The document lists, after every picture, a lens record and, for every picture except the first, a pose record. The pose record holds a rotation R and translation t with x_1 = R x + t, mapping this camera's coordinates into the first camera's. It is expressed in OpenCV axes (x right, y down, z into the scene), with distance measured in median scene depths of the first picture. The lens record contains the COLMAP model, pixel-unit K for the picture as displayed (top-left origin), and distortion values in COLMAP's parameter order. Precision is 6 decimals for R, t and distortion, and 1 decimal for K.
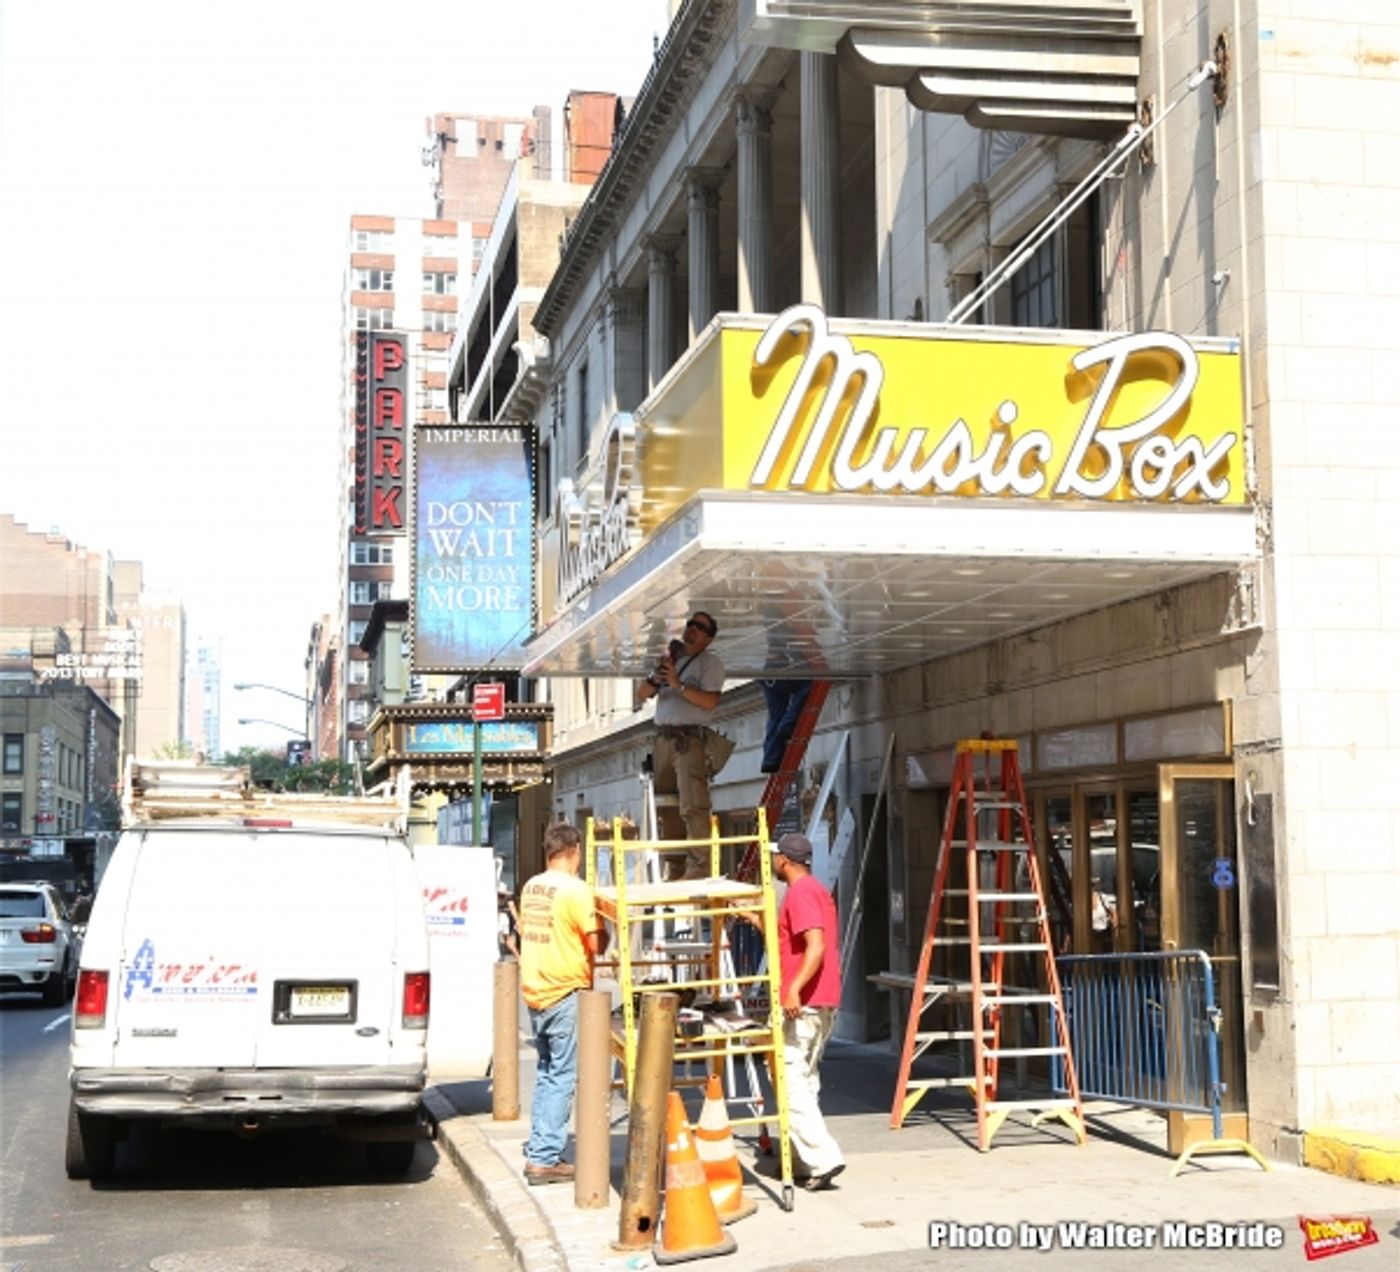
lens RADIAL K [[2177.2, 0, 862.8], [0, 2177.2, 620.0], [0, 0, 1]] dist [0.077631, 0.000000]
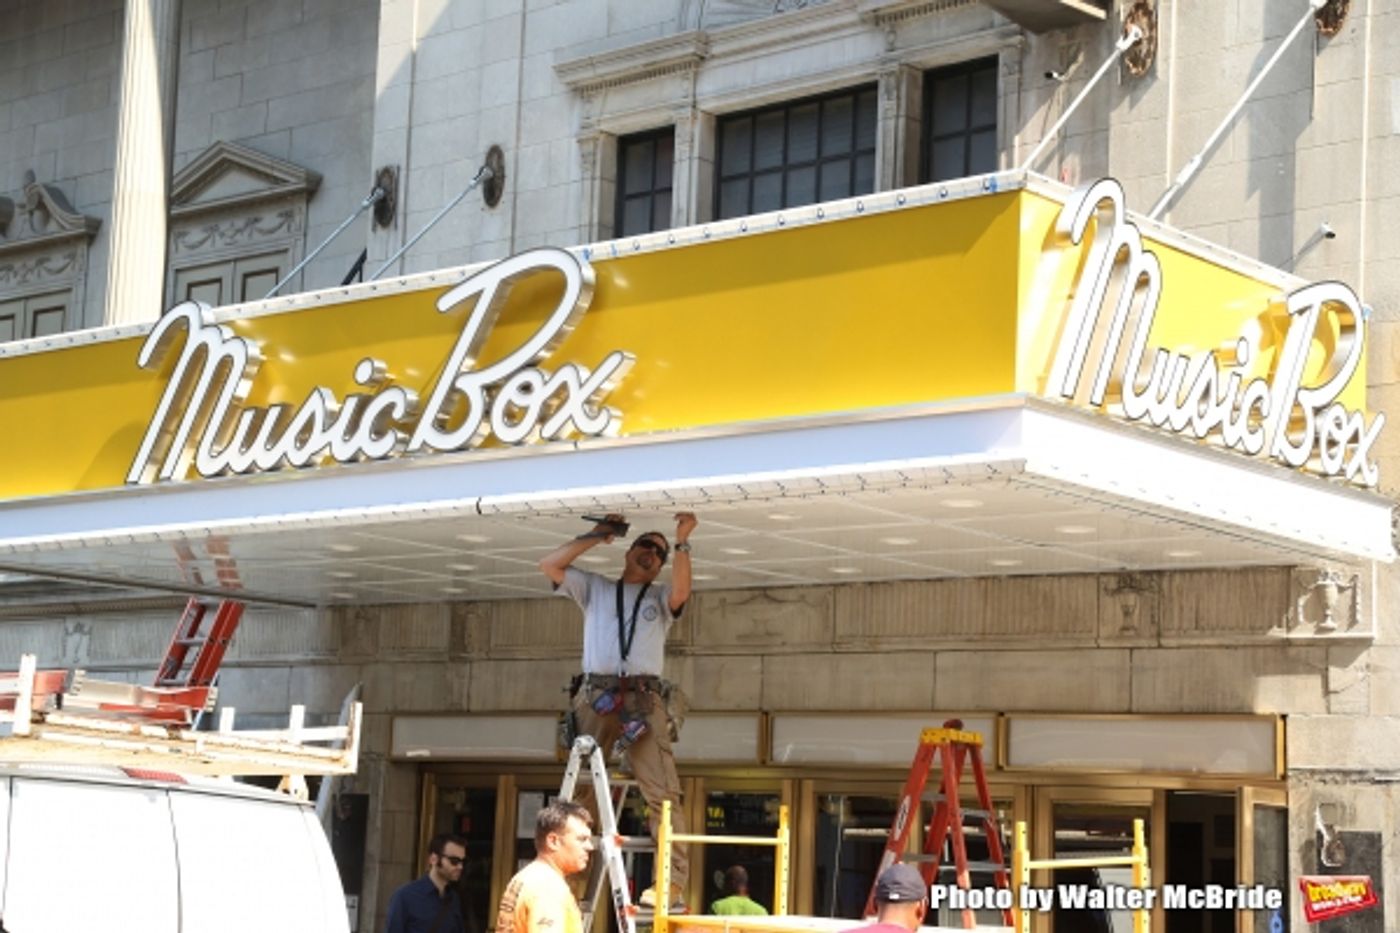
lens RADIAL K [[2480.8, 0, 695.1], [0, 2480.8, 454.8], [0, 0, 1]] dist [0.272546, 0.000000]
pose [[0.834681, 0.138127, 0.533131, -0.572425], [-0.115661, 0.990414, -0.075522, 0.037297], [-0.538452, 0.001375, 0.842655, 0.287306]]
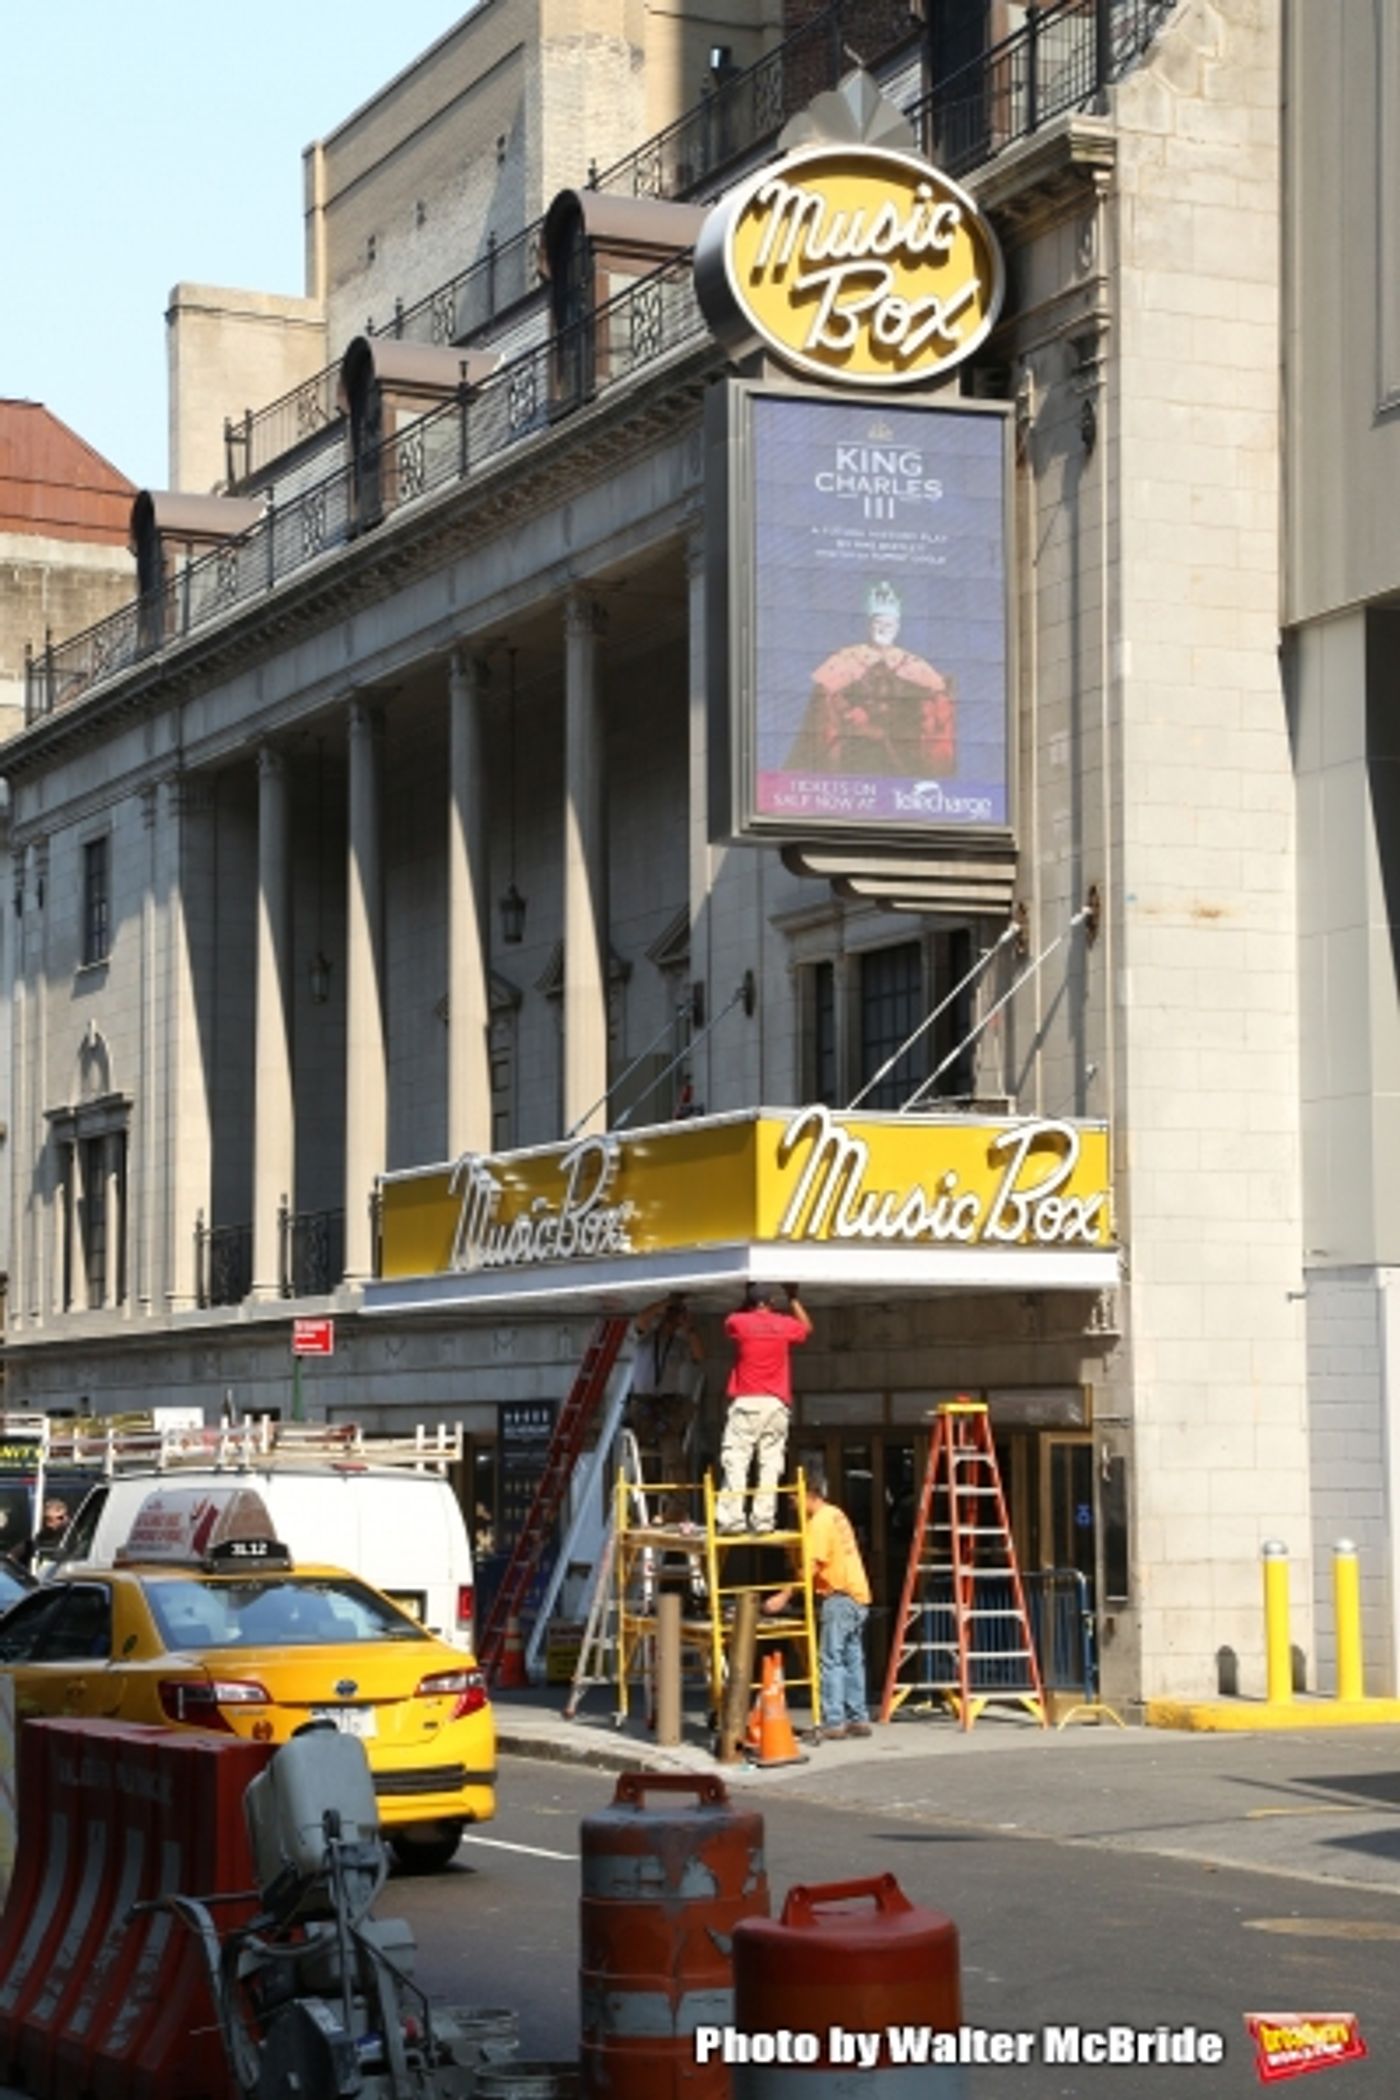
lens RADIAL K [[4031.7, 0, 689.4], [0, 4031.7, 1025.4], [0, 0, 1]] dist [0.309642, 0.000000]
pose [[0.985662, 0.028429, 0.166320, -0.495054], [-0.028570, 0.999591, -0.001543, -0.173270], [-0.166295, -0.003230, 0.986071, -1.413835]]
